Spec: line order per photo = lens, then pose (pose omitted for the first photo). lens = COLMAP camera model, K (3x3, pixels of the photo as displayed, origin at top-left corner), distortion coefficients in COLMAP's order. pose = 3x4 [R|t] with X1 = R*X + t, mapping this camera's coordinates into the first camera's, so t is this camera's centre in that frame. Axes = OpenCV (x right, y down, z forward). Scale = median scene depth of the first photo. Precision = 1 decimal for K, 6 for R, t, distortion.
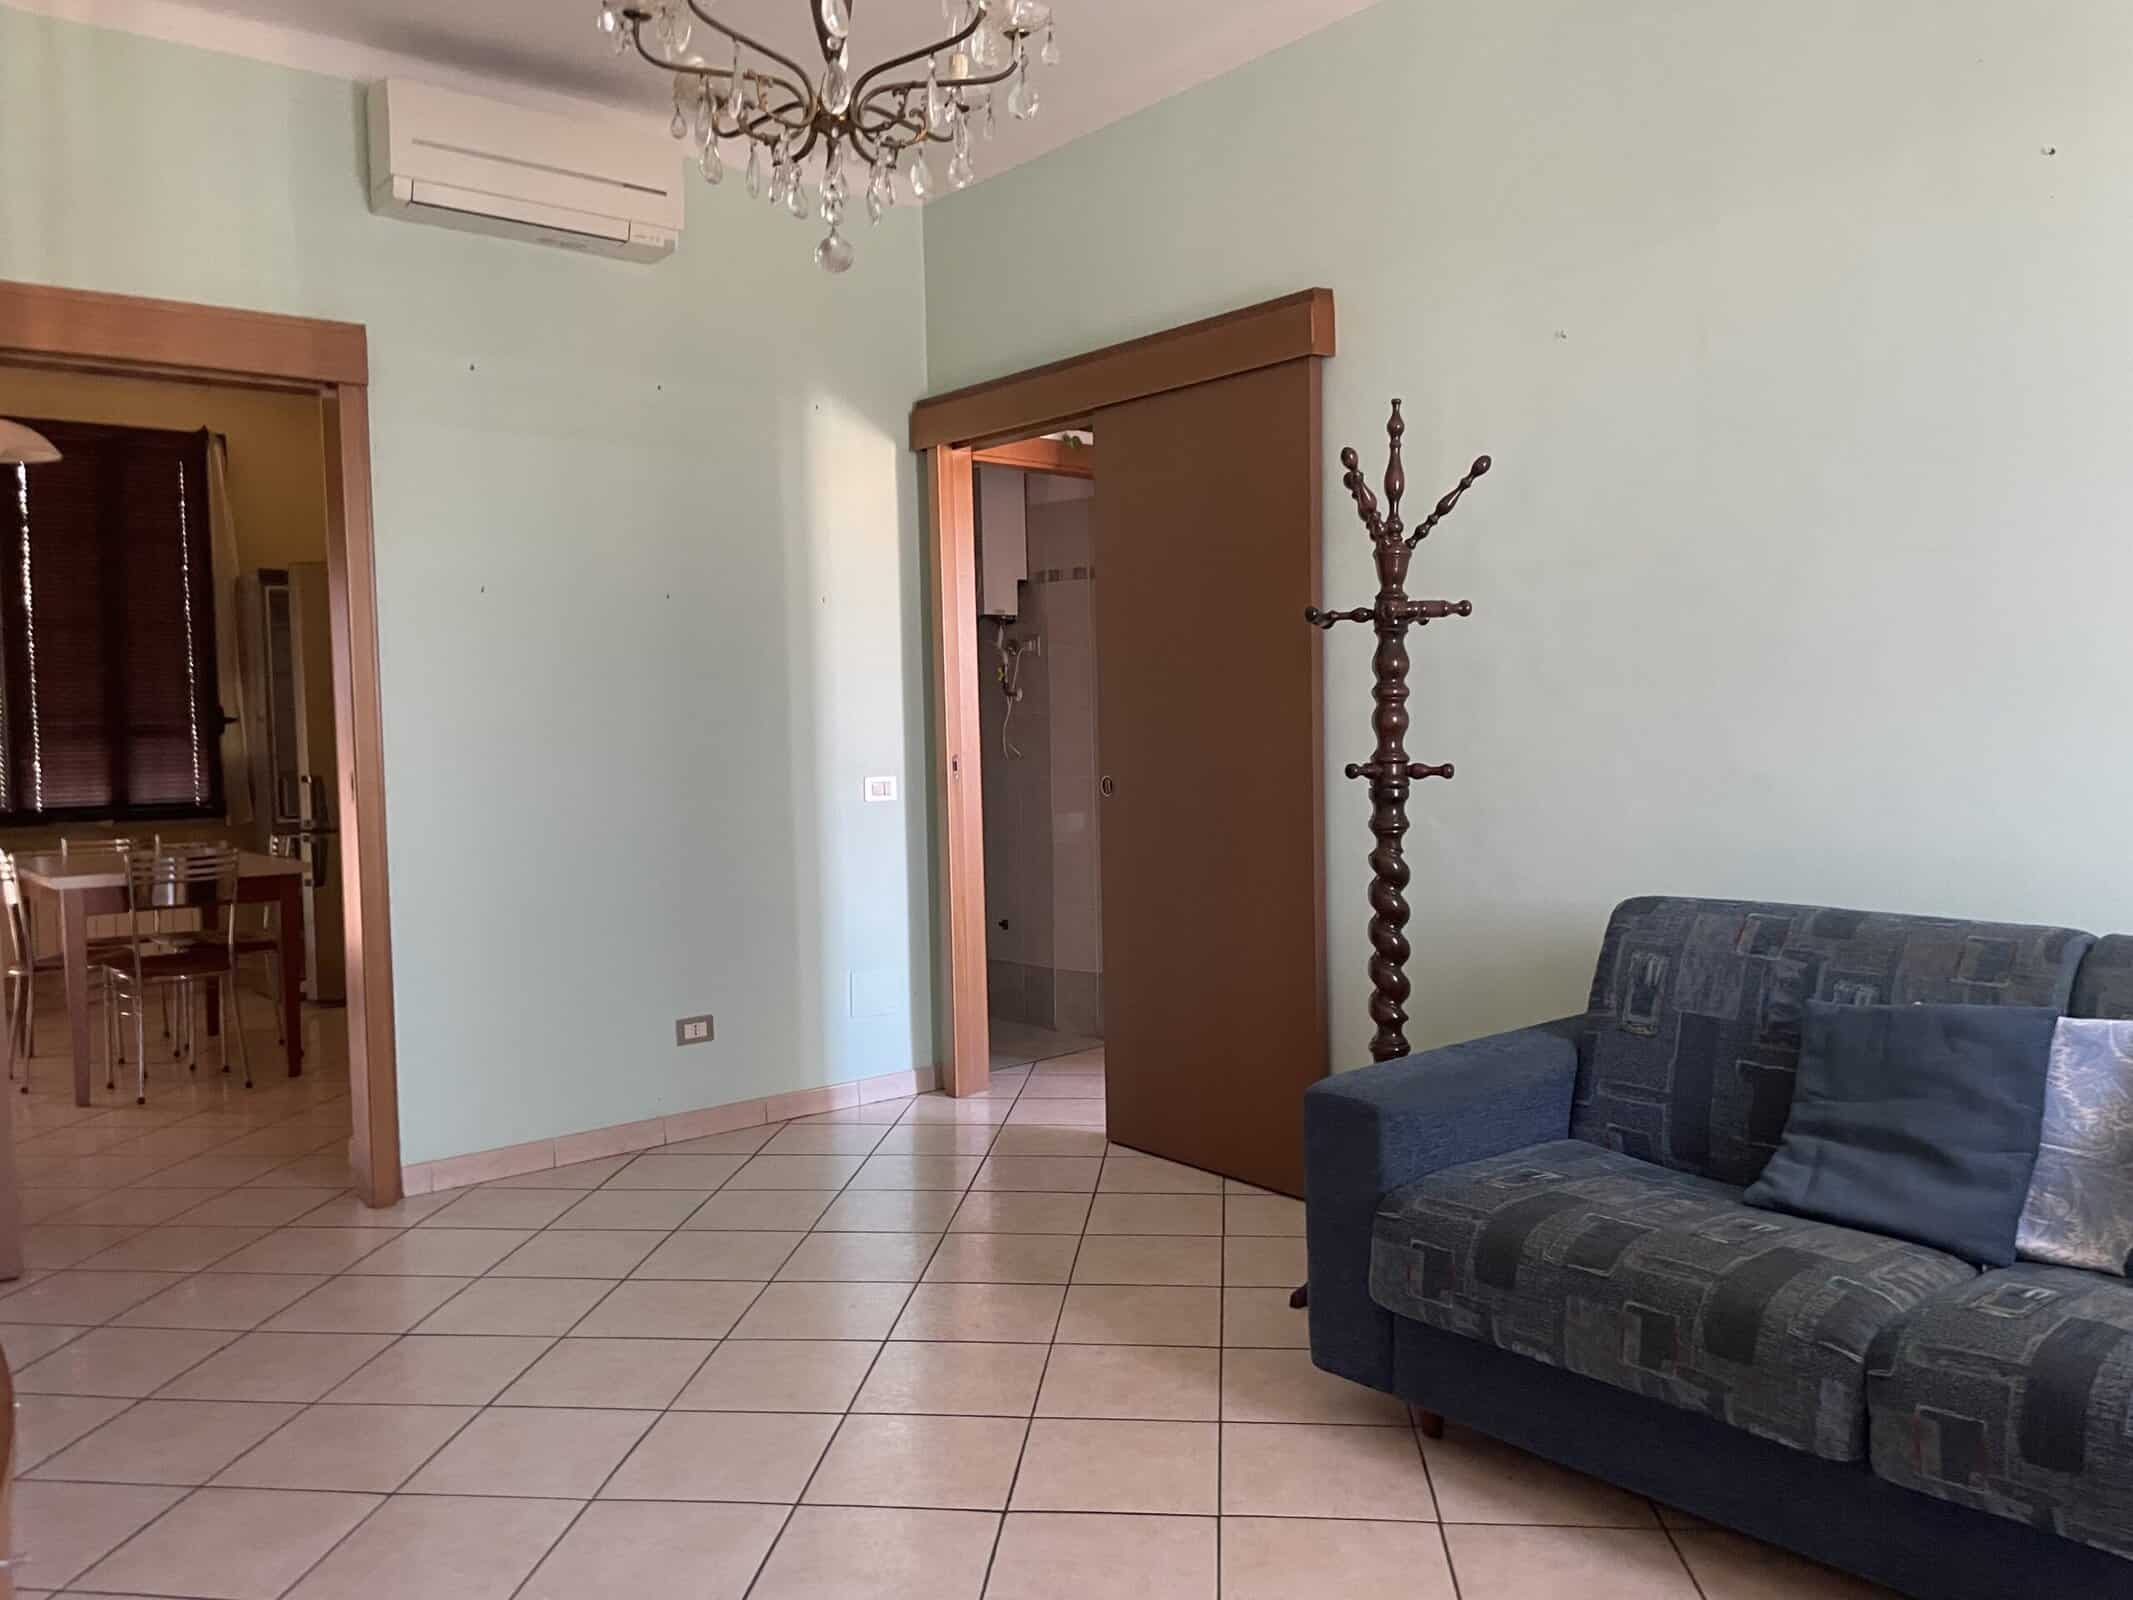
lens RADIAL K [[1616.7, 0, 1075.8], [0, 1616.7, 797.3], [0, 0, 1]] dist [0.091382, -0.117840]
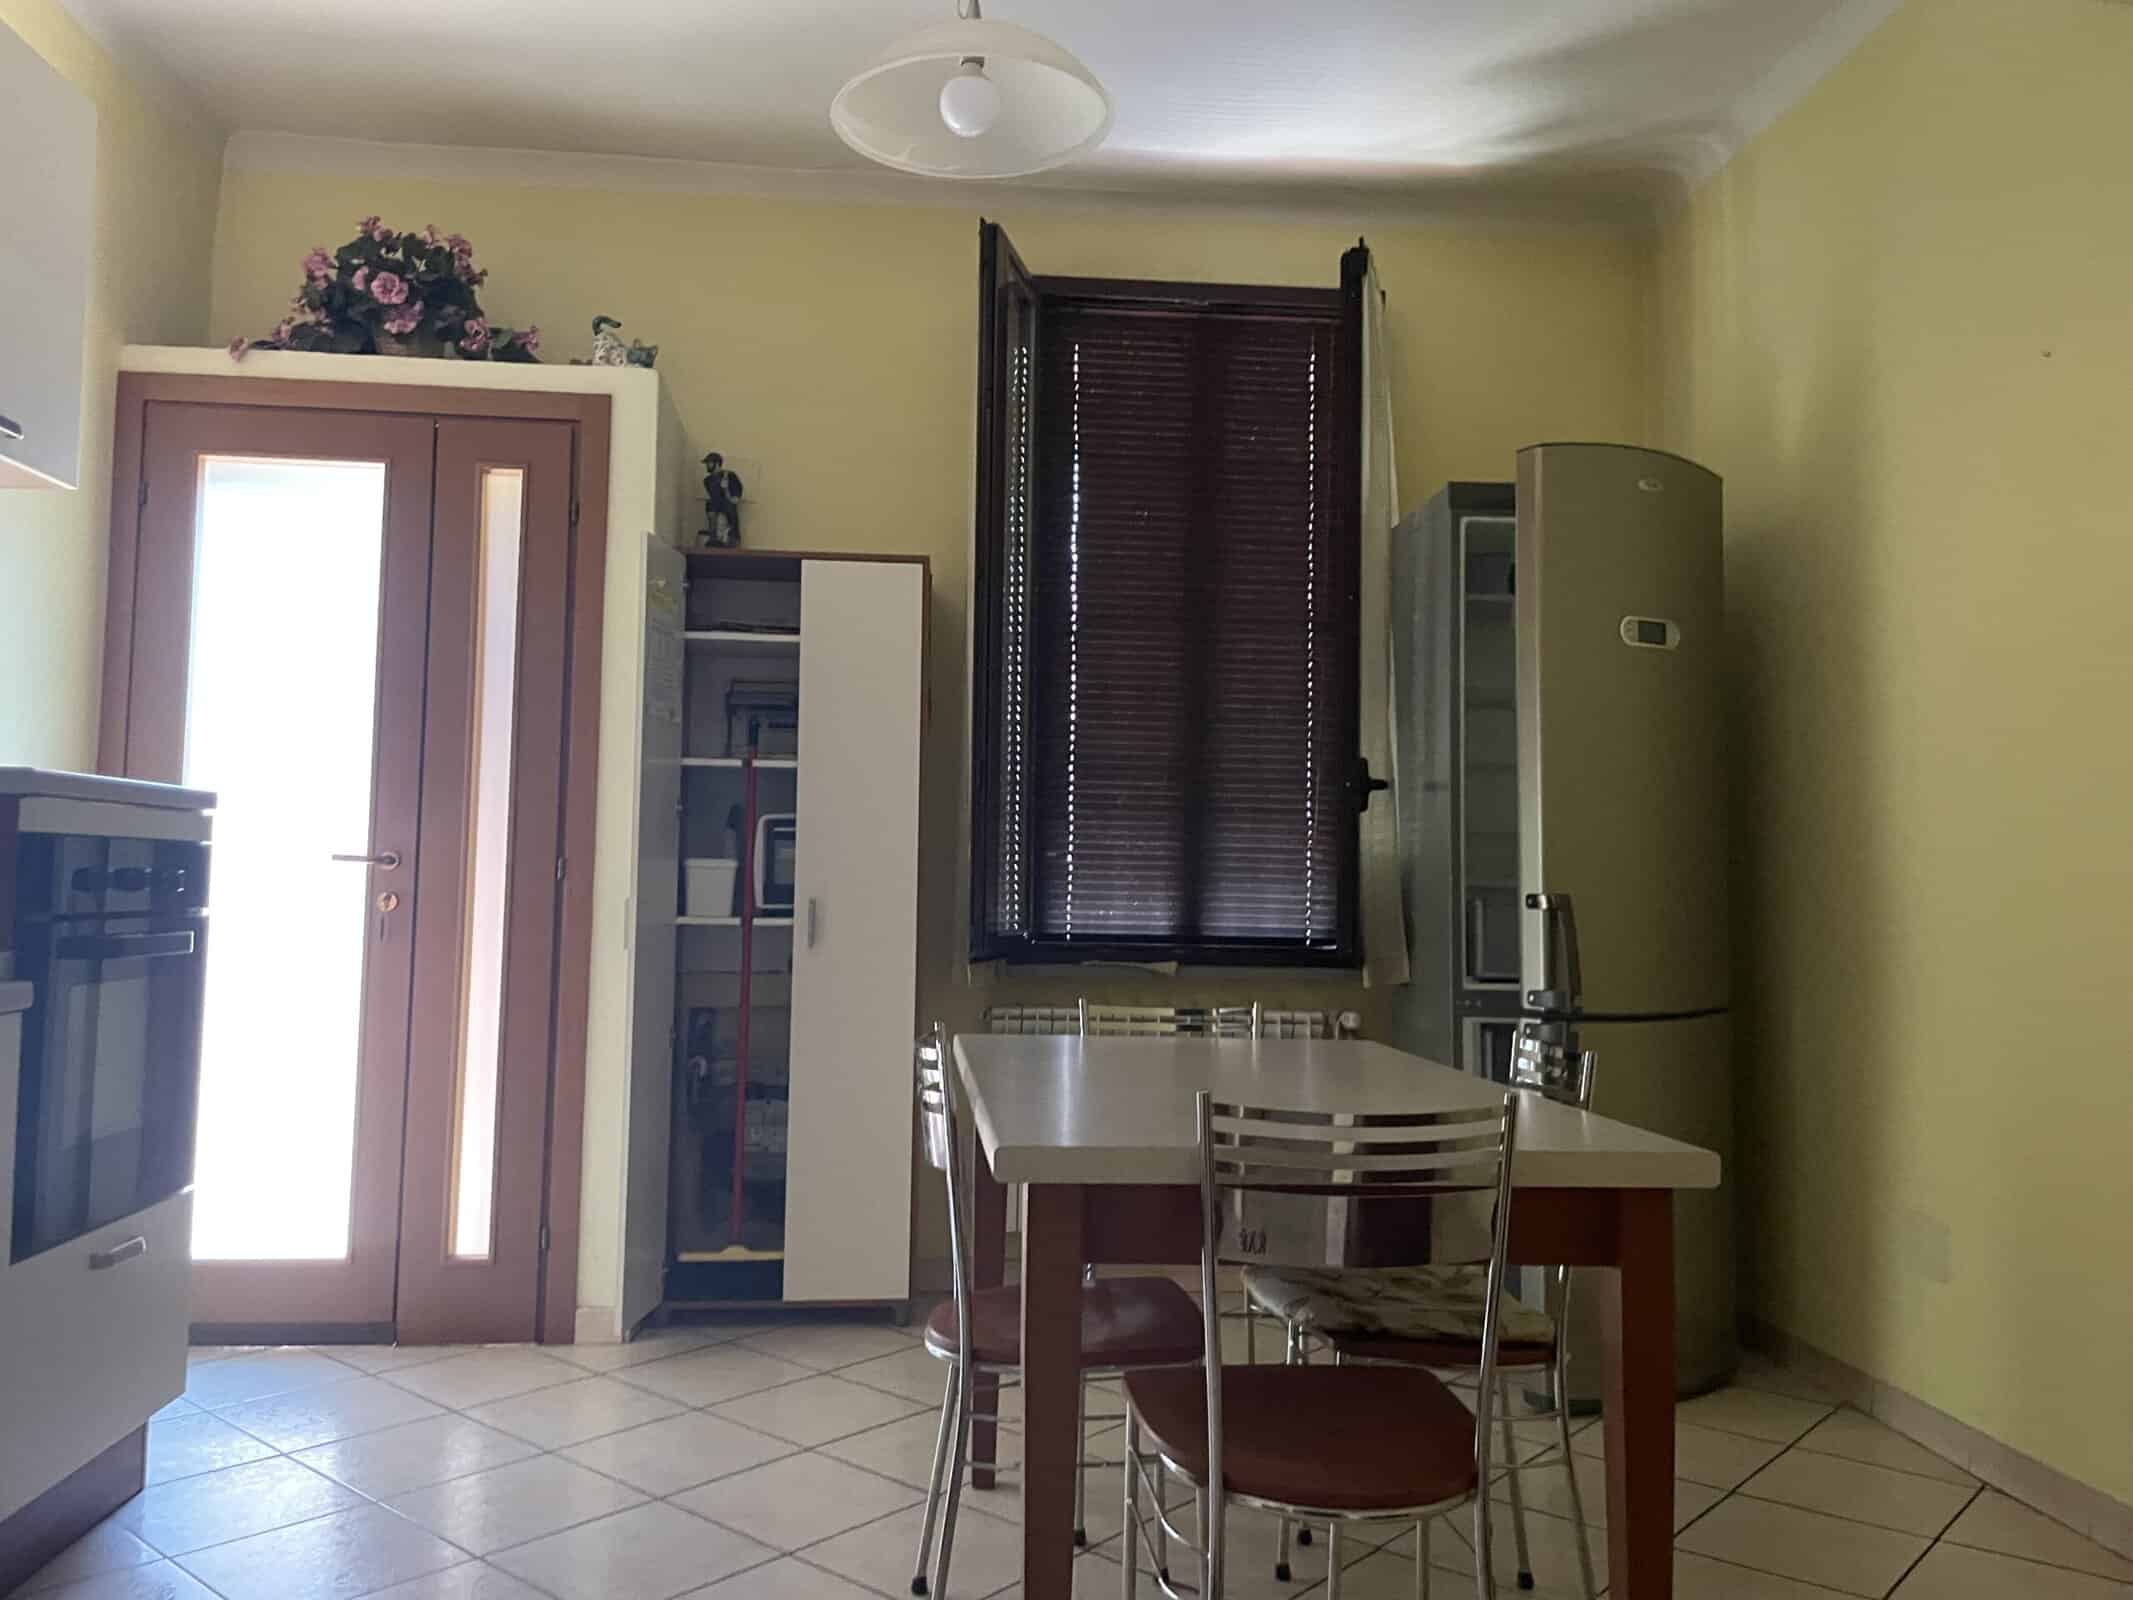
lens RADIAL K [[1616.7, 0, 1062.0], [0, 1616.7, 794.2], [0, 0, 1]] dist [0.091382, -0.117840]
pose [[0.821019, 0.002160, -0.570897, -0.427786], [-0.060032, 0.994776, -0.082569, 0.006740], [0.567736, 0.102063, 0.816859, 0.736314]]
